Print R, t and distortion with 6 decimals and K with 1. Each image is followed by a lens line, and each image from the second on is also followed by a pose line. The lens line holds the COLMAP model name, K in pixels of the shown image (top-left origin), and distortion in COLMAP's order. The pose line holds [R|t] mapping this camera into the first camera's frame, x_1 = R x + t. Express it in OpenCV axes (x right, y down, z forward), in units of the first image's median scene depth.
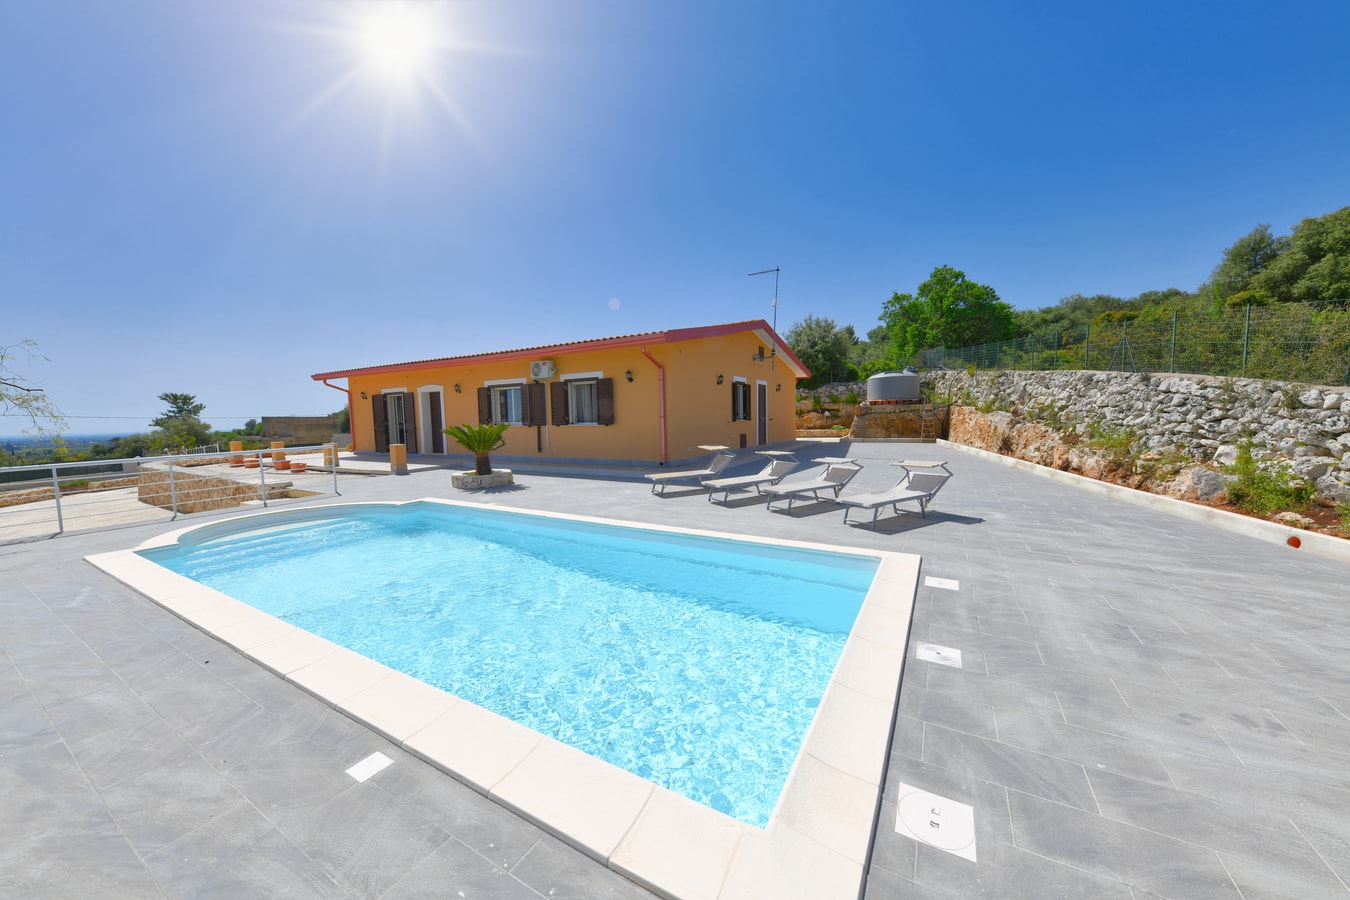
lens RADIAL K [[464.0, 0, 681.5], [0, 464.0, 451.4], [0, 0, 1]] dist [0.014906, -0.007795]
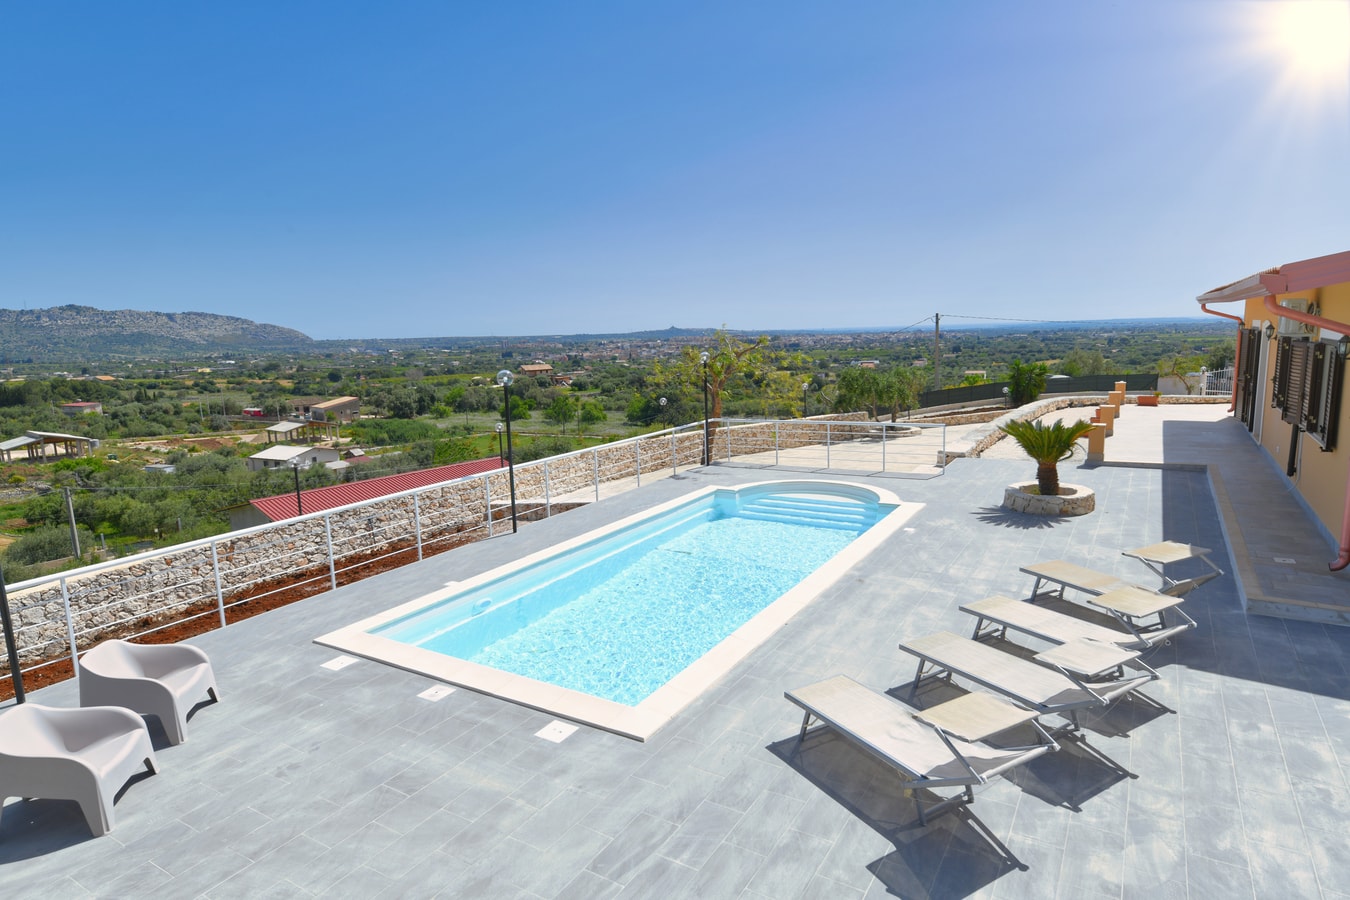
lens RADIAL K [[772.9, 0, 685.8], [0, 772.9, 452.1], [0, 0, 1]] dist [0.010556, 0.010543]
pose [[-0.028238, 0.181363, -0.983011, 0.630419], [-0.043738, 0.982237, 0.182477, -0.172943], [0.998644, 0.048148, -0.019804, 0.411896]]
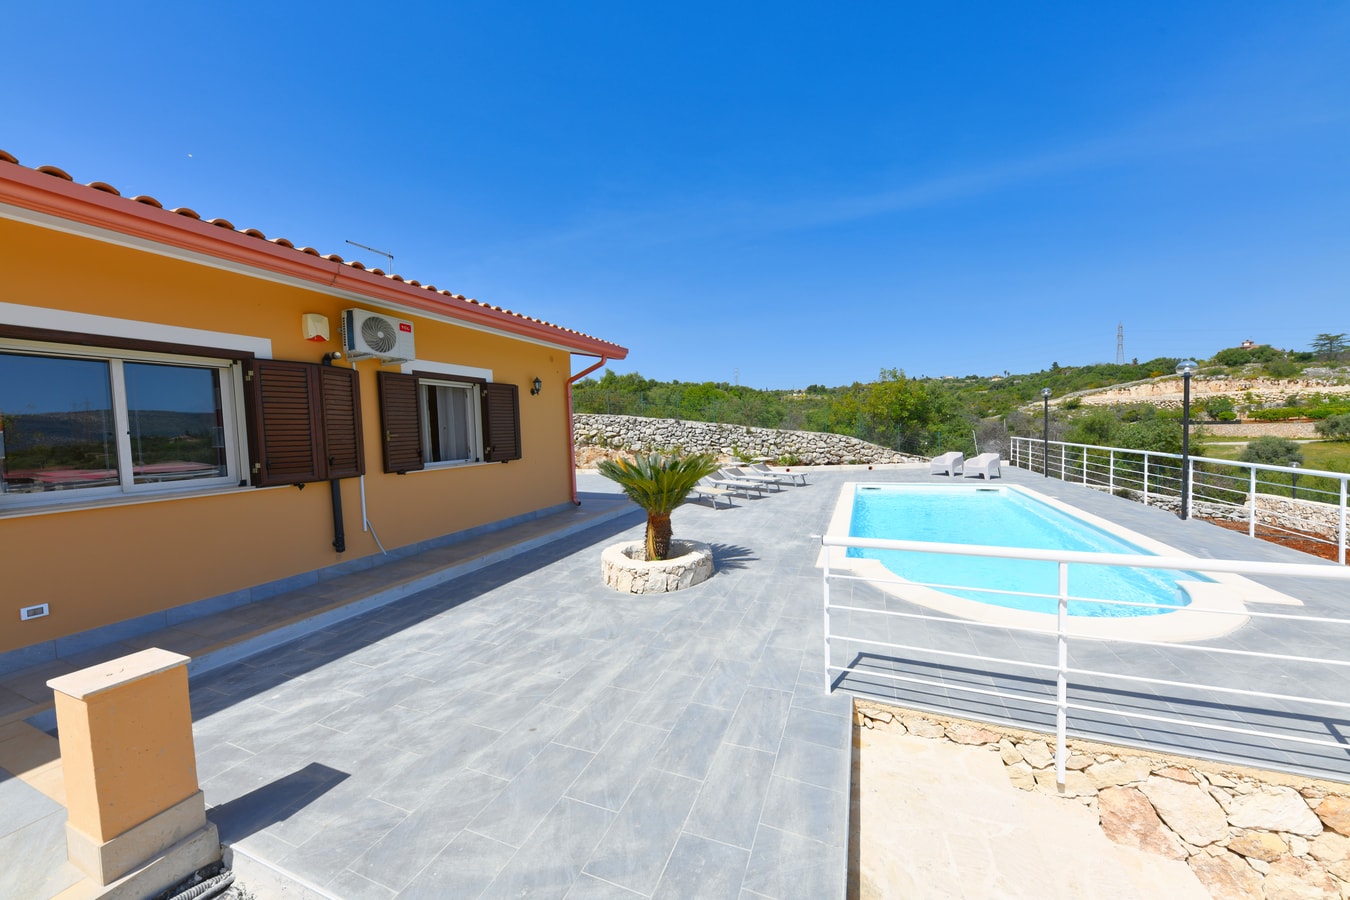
lens RADIAL K [[464.0, 0, 681.5], [0, 464.0, 451.4], [0, 0, 1]] dist [0.014906, -0.007795]
pose [[-0.138085, -0.023672, 0.990137, -0.814762], [0.112842, 0.992829, 0.039473, -0.070363], [-0.983971, 0.117180, -0.134423, 0.893206]]
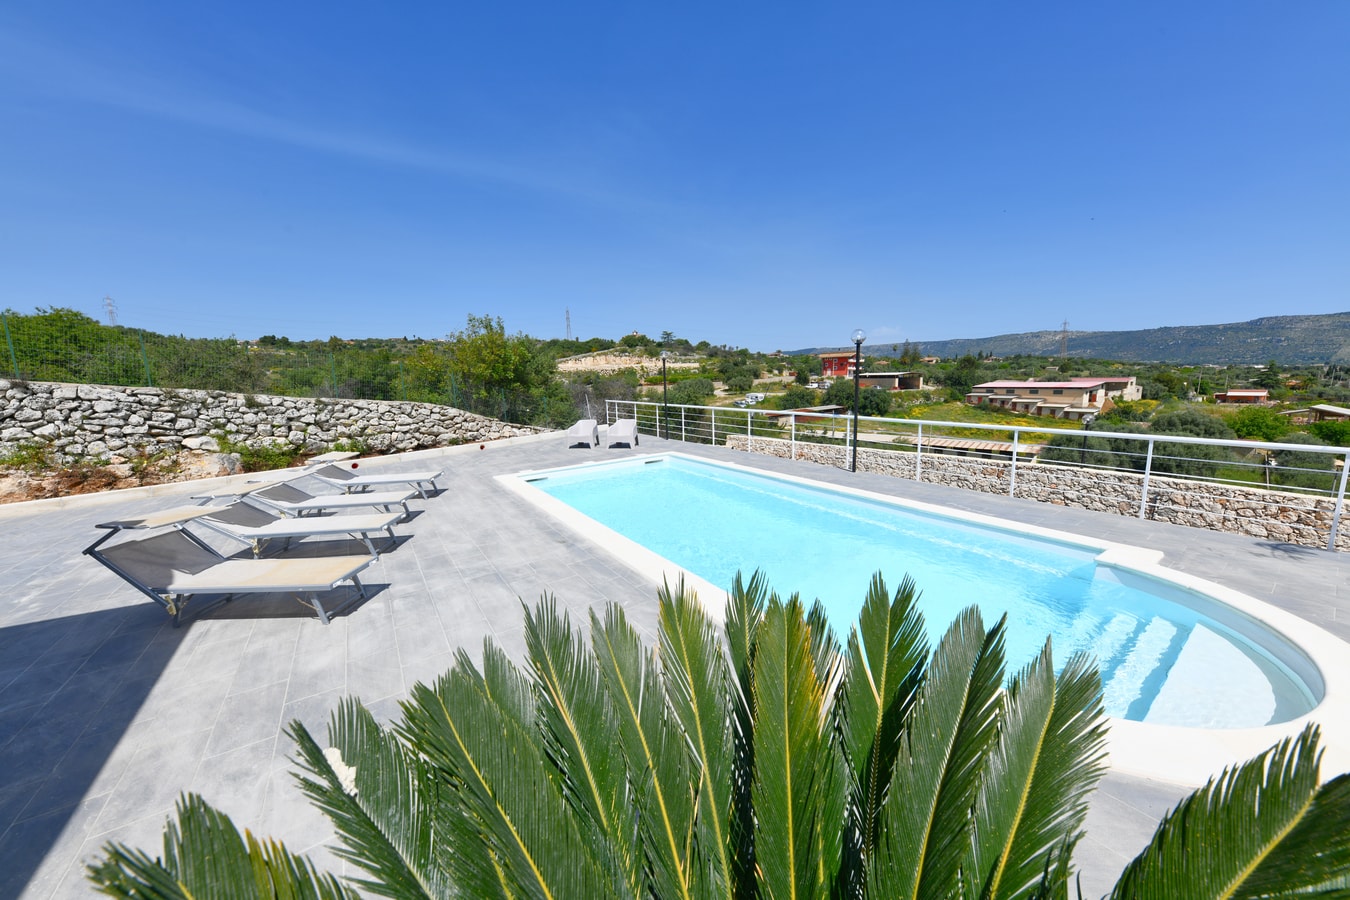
lens RADIAL K [[464.0, 0, 681.5], [0, 464.0, 451.4], [0, 0, 1]] dist [0.014906, -0.007795]
pose [[-0.902812, -0.021706, 0.429486, -0.370429], [0.081936, 0.971747, 0.221347, -0.086740], [-0.422157, 0.235025, -0.875527, 0.880045]]
